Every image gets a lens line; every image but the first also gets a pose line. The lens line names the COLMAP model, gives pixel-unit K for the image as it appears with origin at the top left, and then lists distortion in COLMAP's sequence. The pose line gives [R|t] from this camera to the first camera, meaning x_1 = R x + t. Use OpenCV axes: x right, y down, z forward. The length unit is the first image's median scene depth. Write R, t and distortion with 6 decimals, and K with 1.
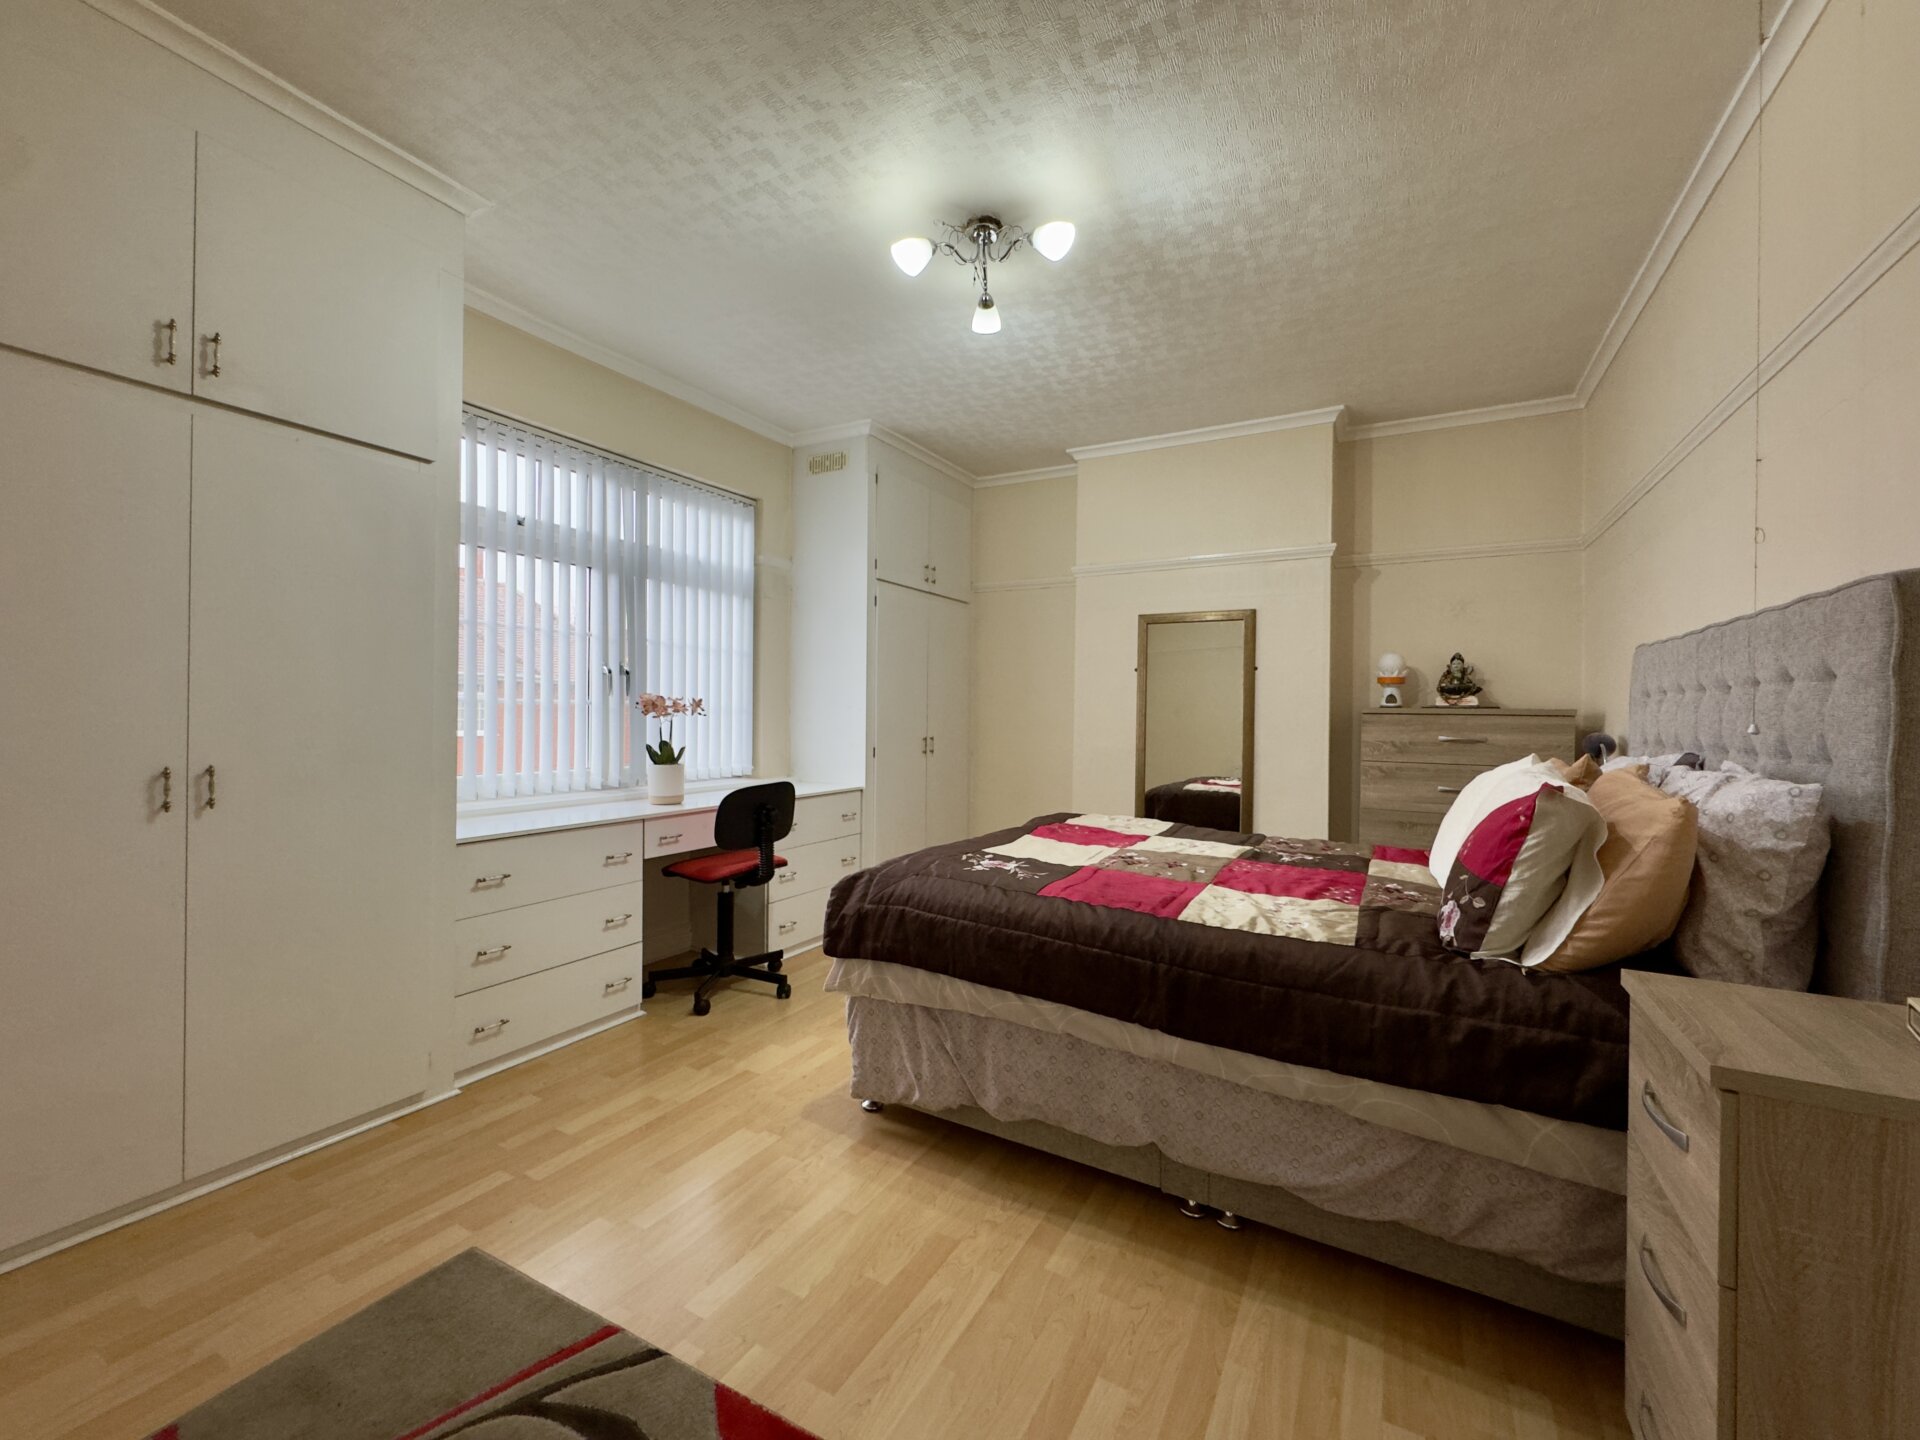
lens RADIAL K [[765.7, 0, 953.3], [0, 765.7, 718.4], [0, 0, 1]] dist [-0.003010, 0.000227]
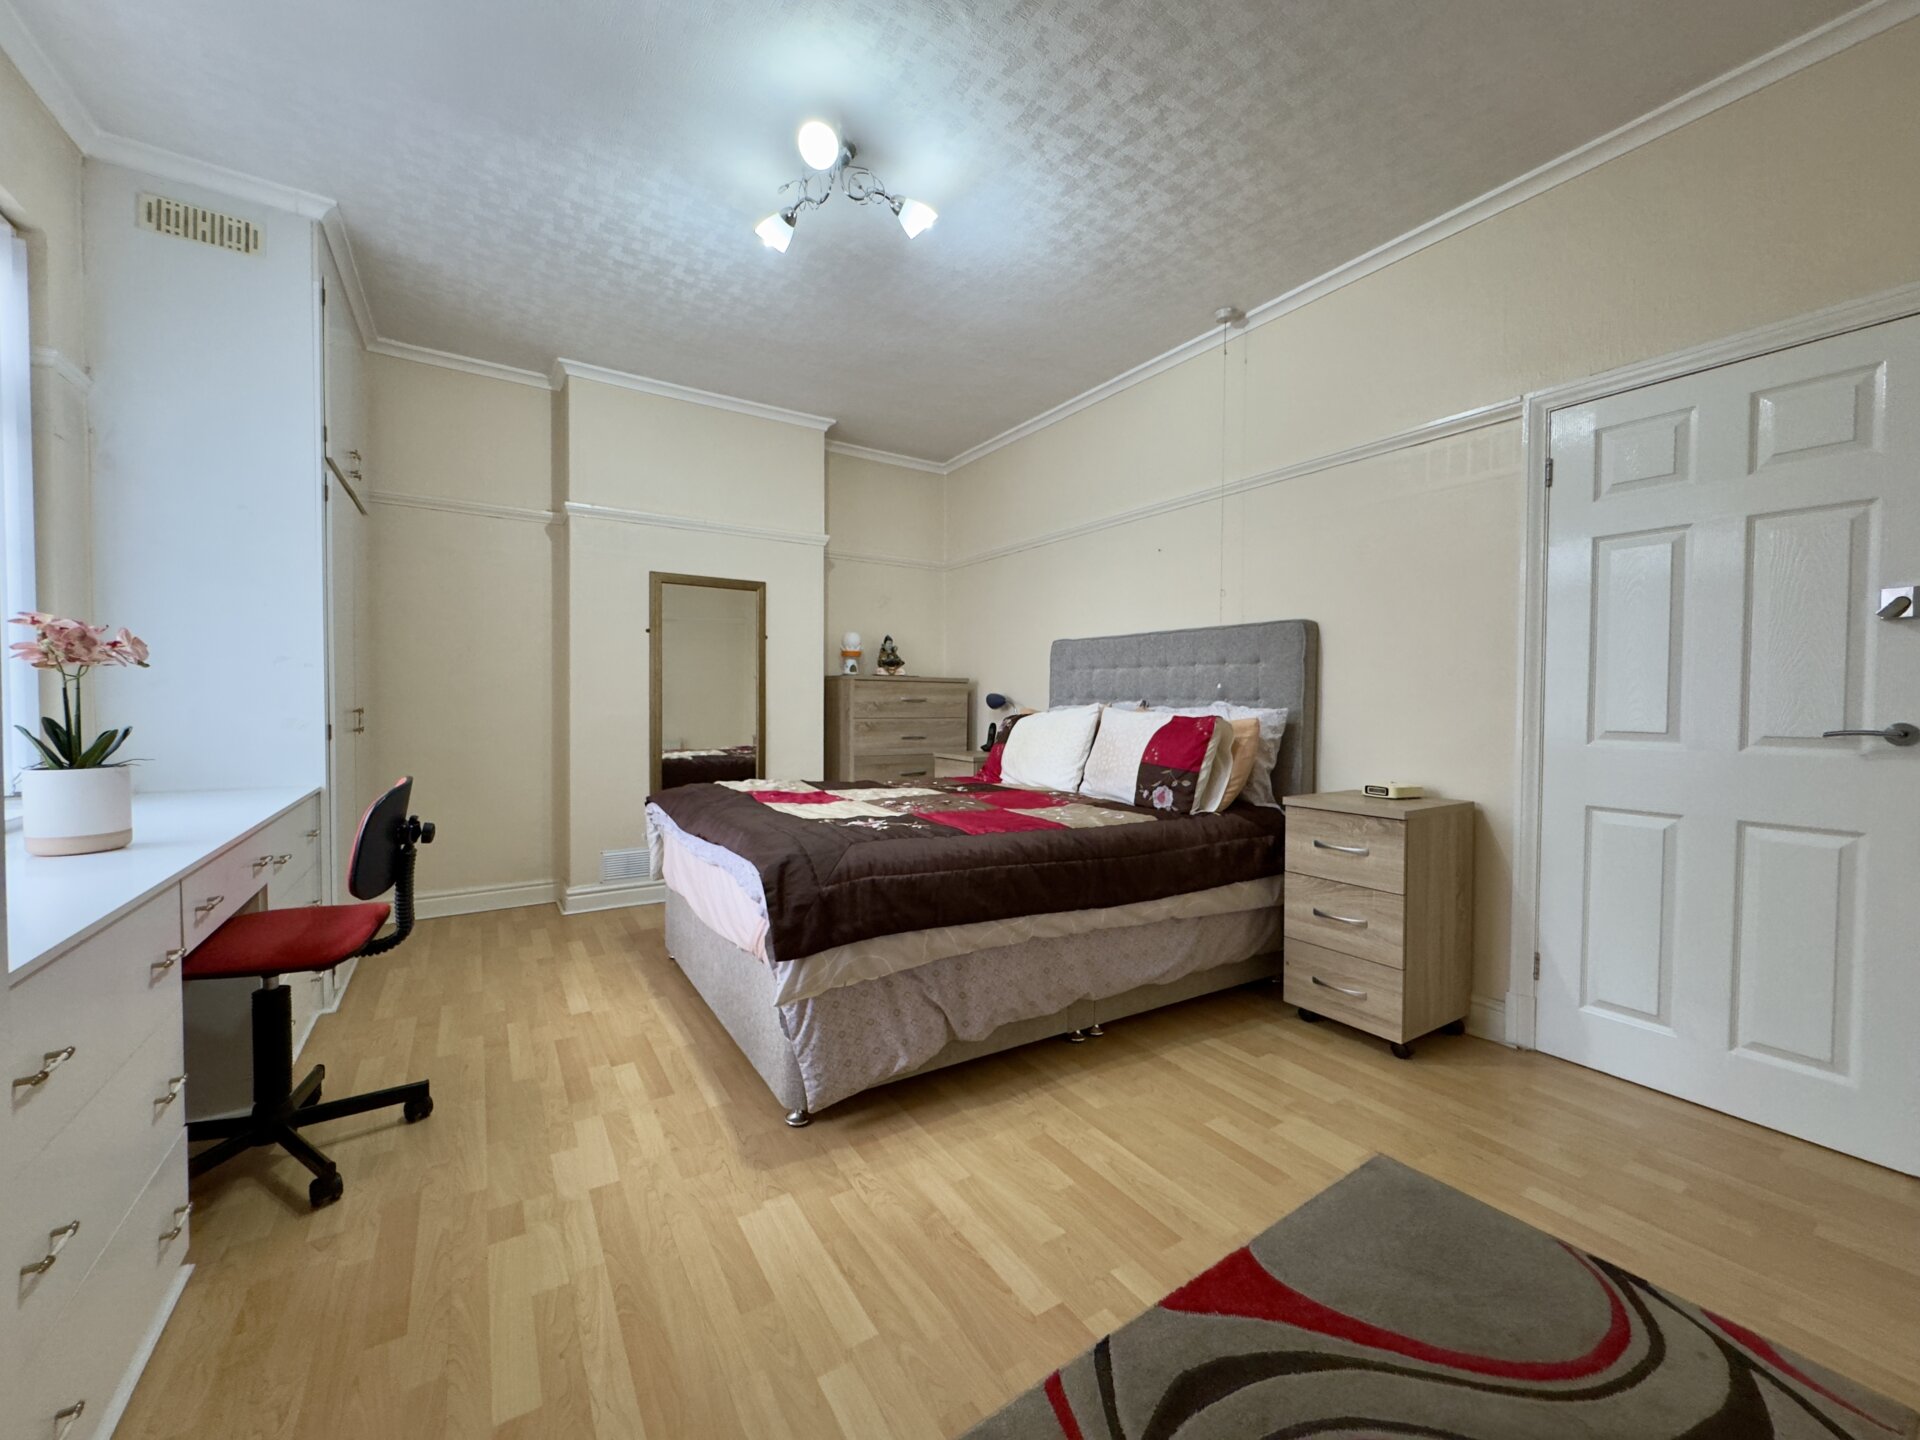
lens RADIAL K [[765.7, 0, 954.5], [0, 765.7, 717.5], [0, 0, 1]] dist [-0.003010, 0.000227]
pose [[0.469080, -0.030082, 0.882643, -0.854738], [-0.000602, 0.999409, 0.034382, 0.021100], [-0.883155, -0.016659, 0.468785, 0.490156]]
